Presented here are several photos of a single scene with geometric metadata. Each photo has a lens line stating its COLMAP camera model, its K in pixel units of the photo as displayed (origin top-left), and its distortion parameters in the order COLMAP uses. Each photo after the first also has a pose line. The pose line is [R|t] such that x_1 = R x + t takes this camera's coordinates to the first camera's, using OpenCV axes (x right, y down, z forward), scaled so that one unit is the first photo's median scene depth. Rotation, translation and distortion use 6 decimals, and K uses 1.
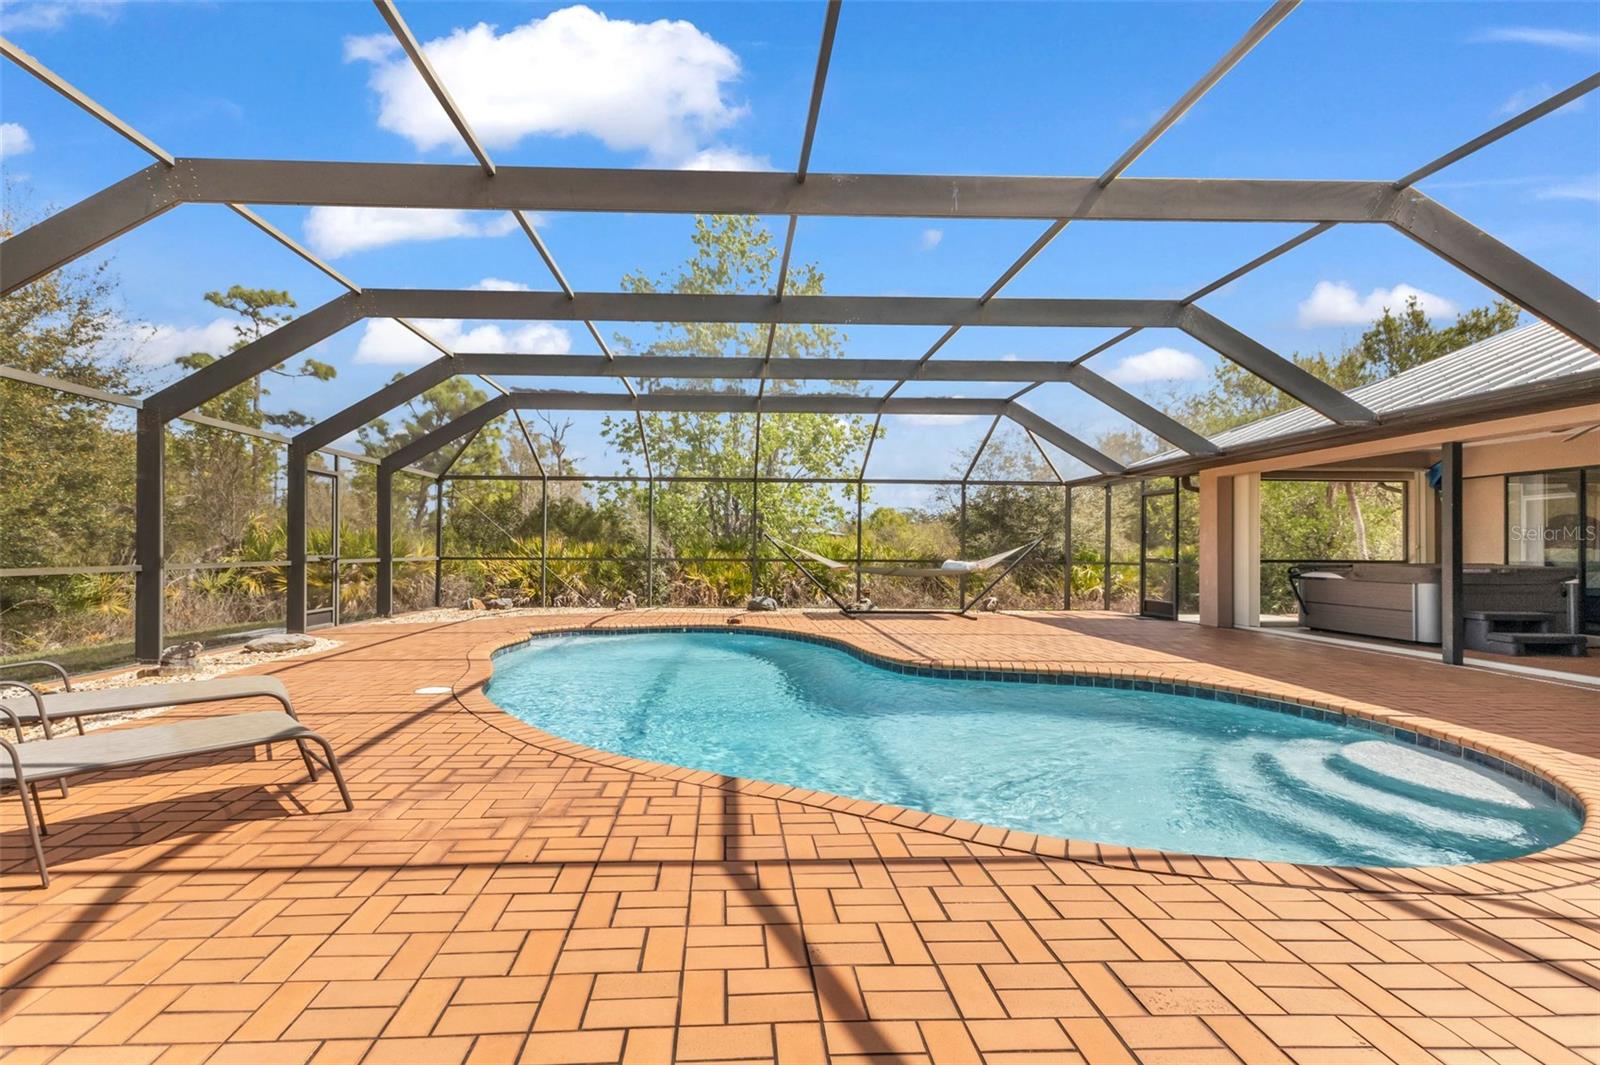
lens RADIAL K [[724.8, 0, 793.4], [0, 724.8, 545.4], [0, 0, 1]] dist [0.011560, -0.000772]
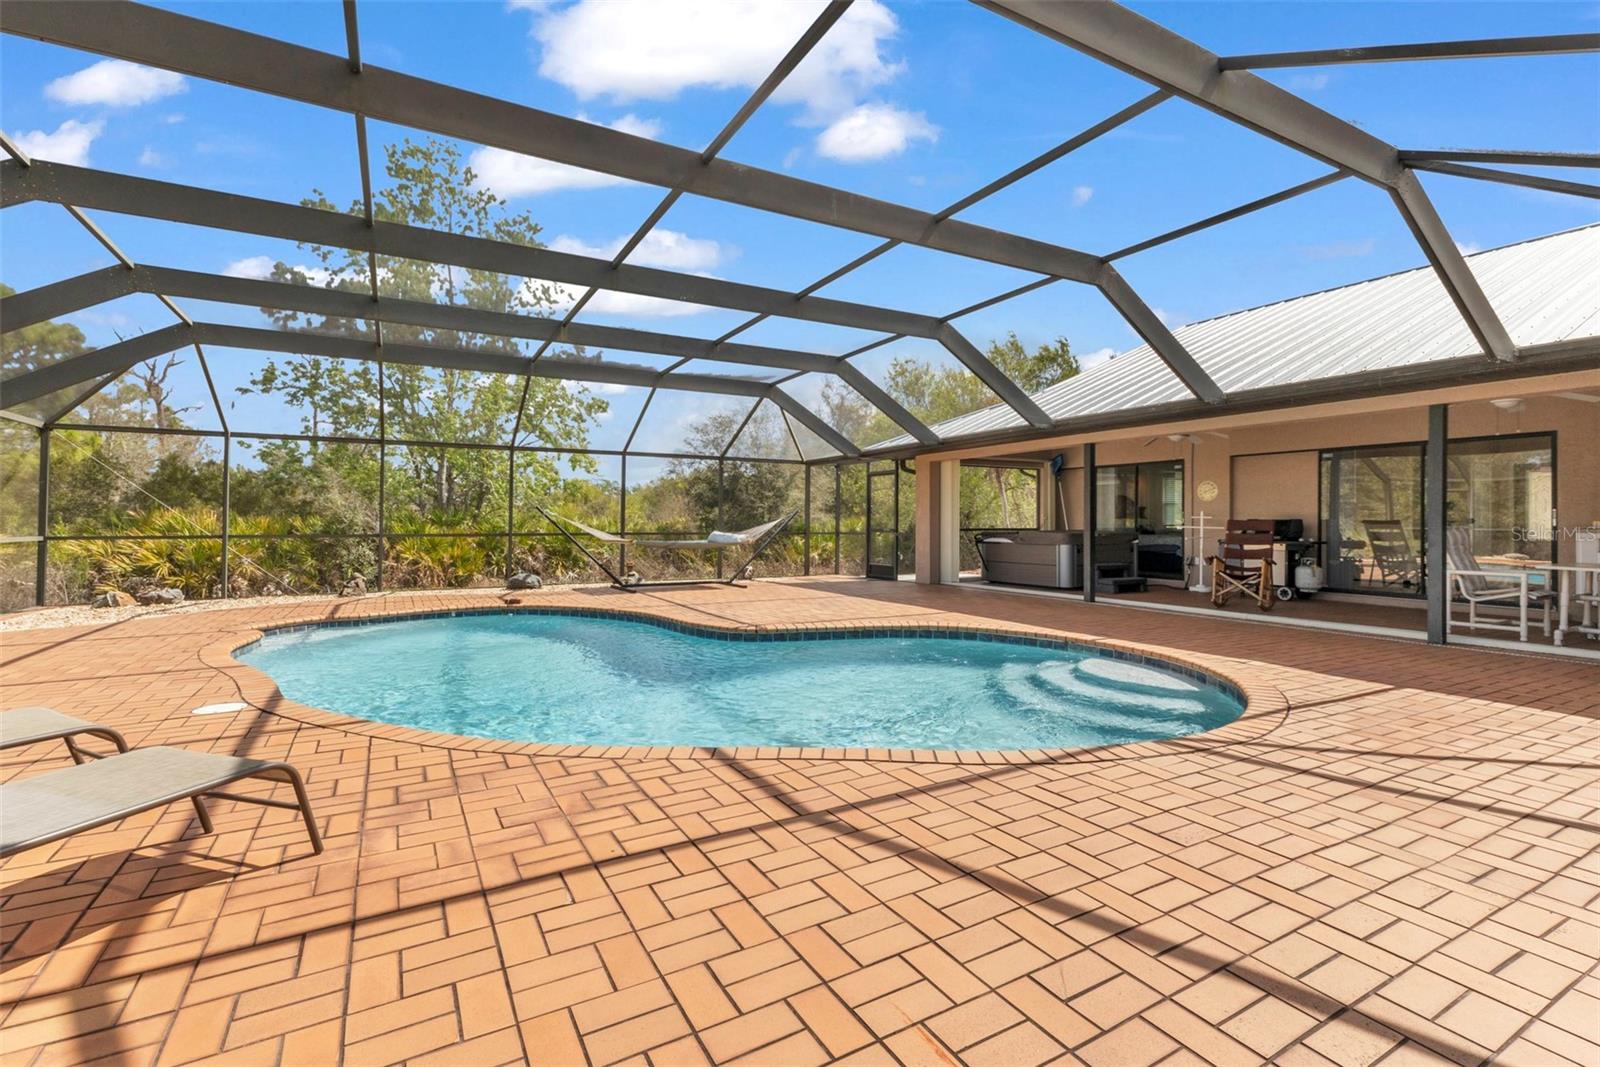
lens RADIAL K [[724.8, 0, 794.8], [0, 724.8, 516.9], [0, 0, 1]] dist [0.011560, -0.000772]
pose [[0.889554, -0.002560, 0.456823, -0.180152], [0.003227, 0.999995, -0.000679, -0.000661], [-0.456819, 0.002078, 0.889557, 0.017957]]
